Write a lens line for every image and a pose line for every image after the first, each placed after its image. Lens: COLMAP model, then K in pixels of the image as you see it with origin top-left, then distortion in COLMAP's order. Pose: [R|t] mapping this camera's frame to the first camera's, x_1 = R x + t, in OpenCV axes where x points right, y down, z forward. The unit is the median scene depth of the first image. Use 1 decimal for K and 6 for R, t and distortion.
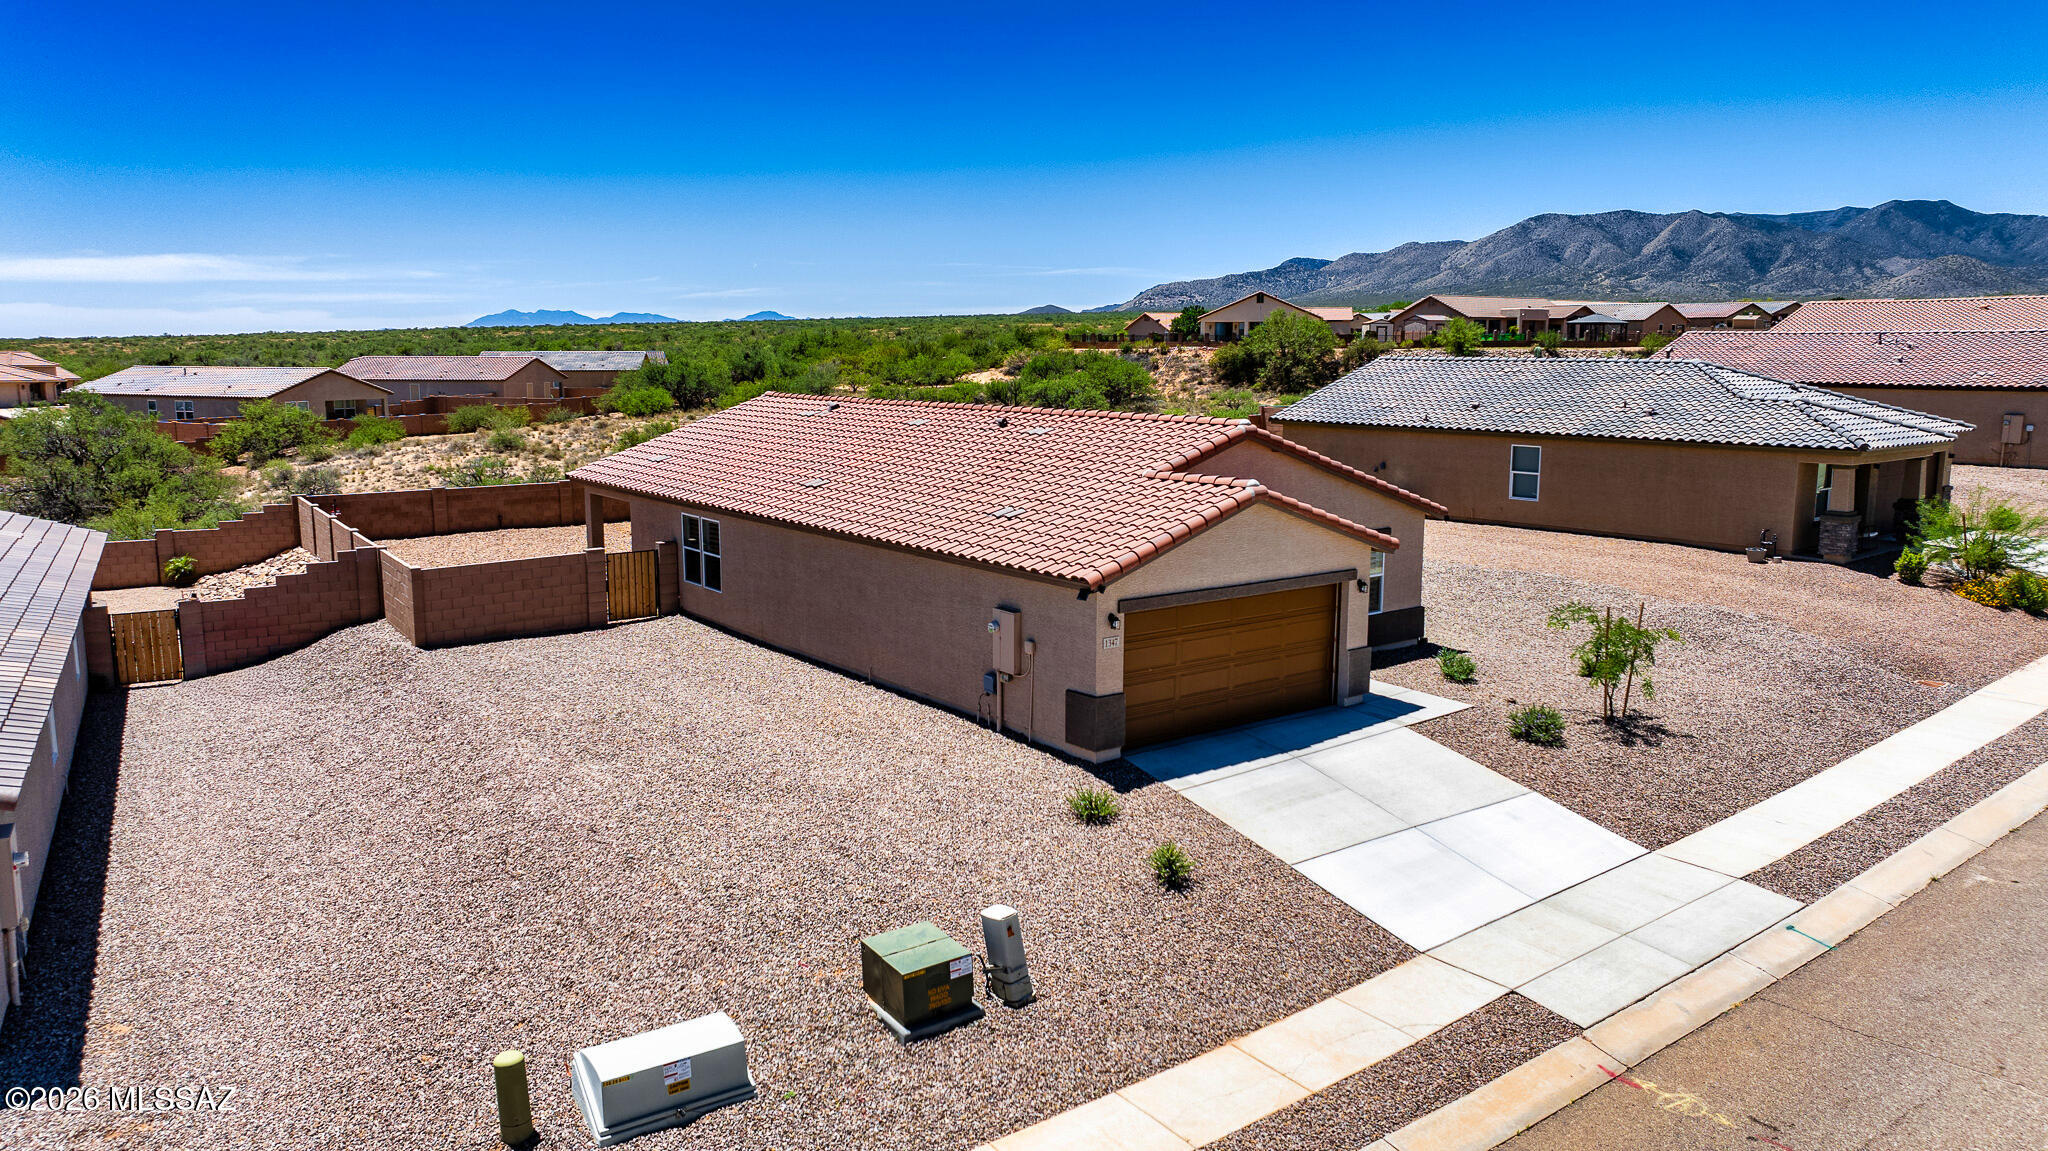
lens RADIAL K [[1410.8, 0, 1029.6], [0, 1410.8, 562.9], [0, 0, 1]] dist [-0.024108, 0.013146]
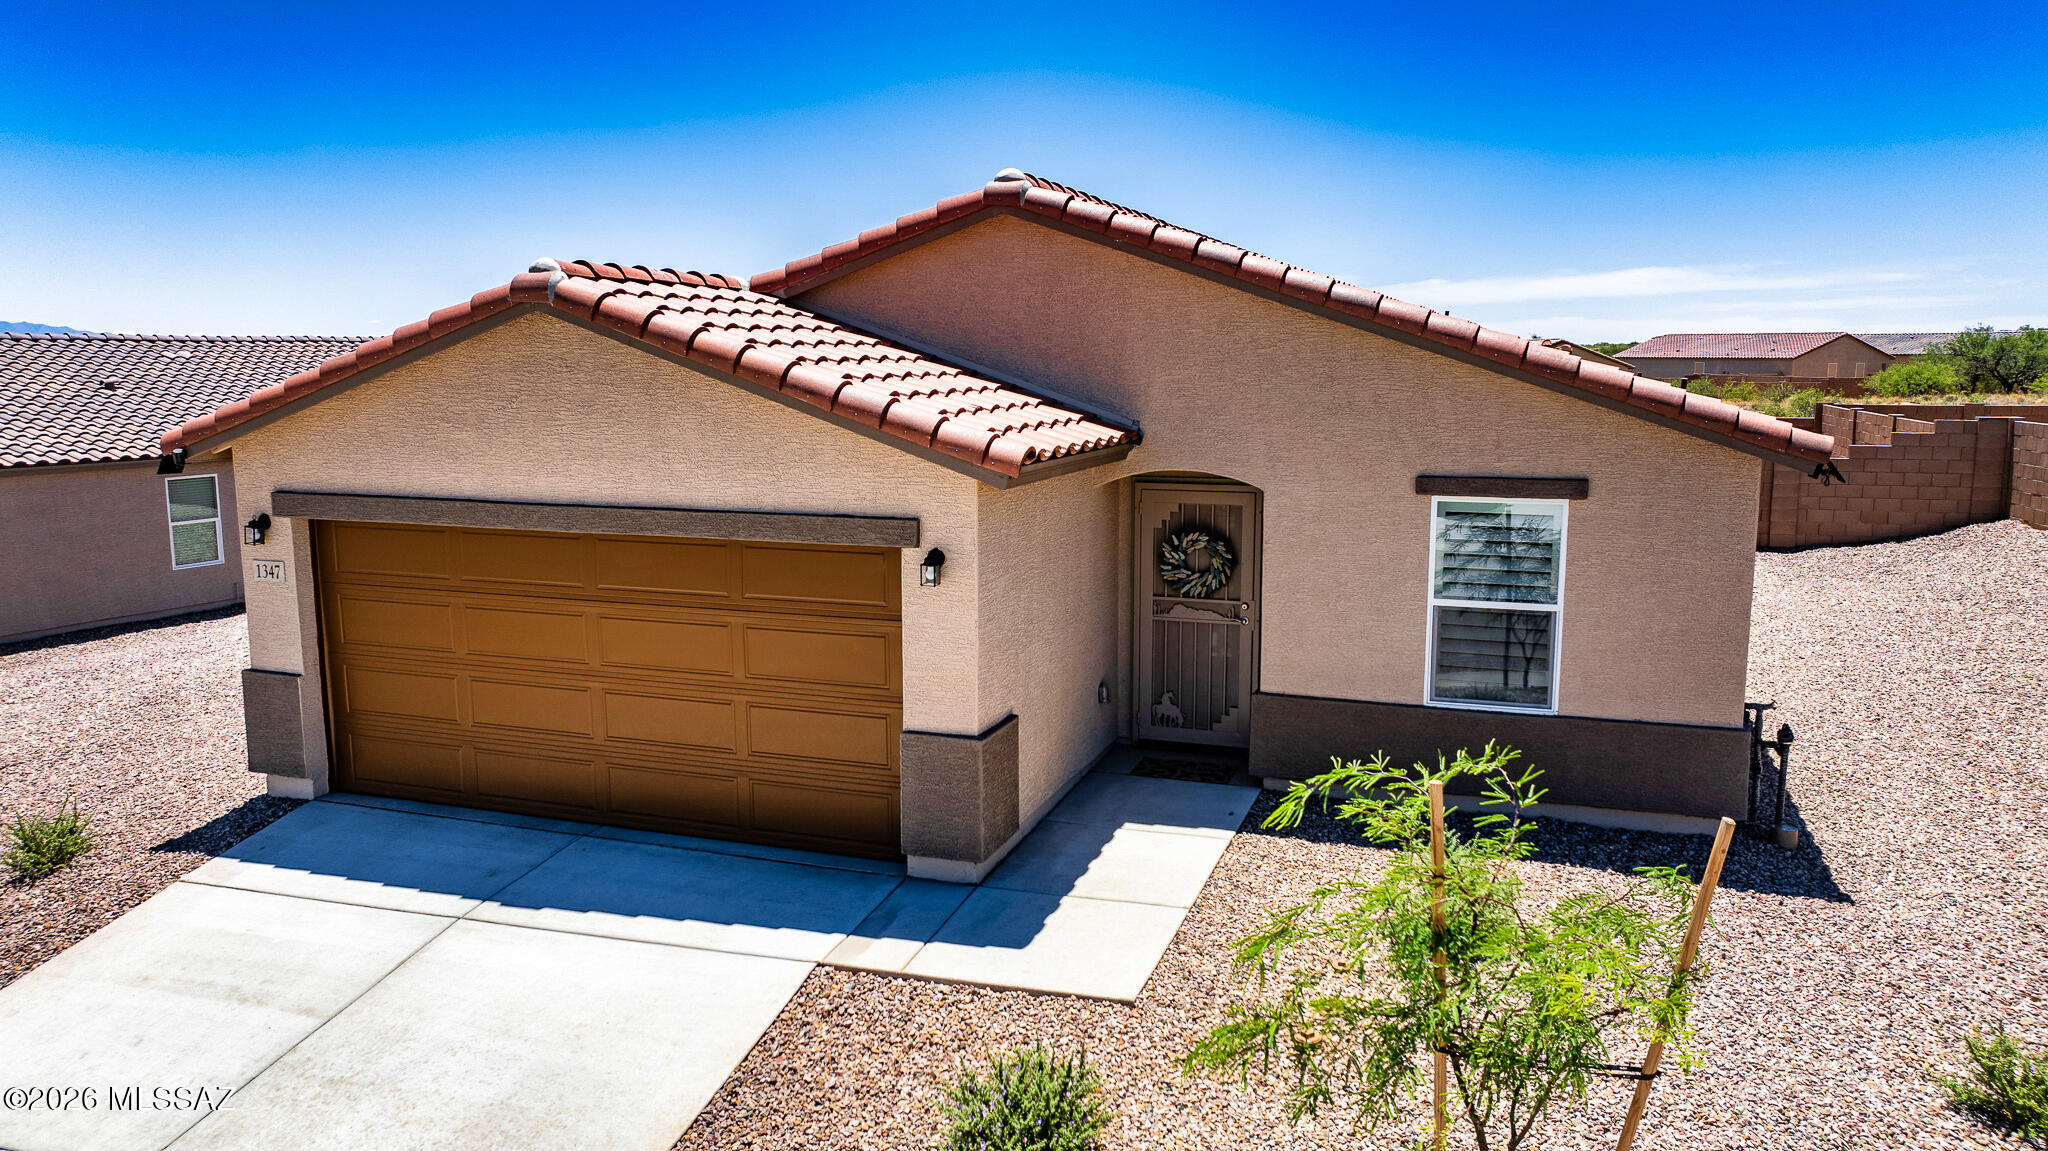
lens RADIAL K [[1410.8, 0, 1011.5], [0, 1410.8, 564.3], [0, 0, 1]] dist [-0.024108, 0.013146]
pose [[0.573130, 0.119513, -0.810702, 0.105930], [-0.122672, 0.990673, 0.059321, -0.001653], [0.810230, 0.065452, 0.582445, 0.154548]]
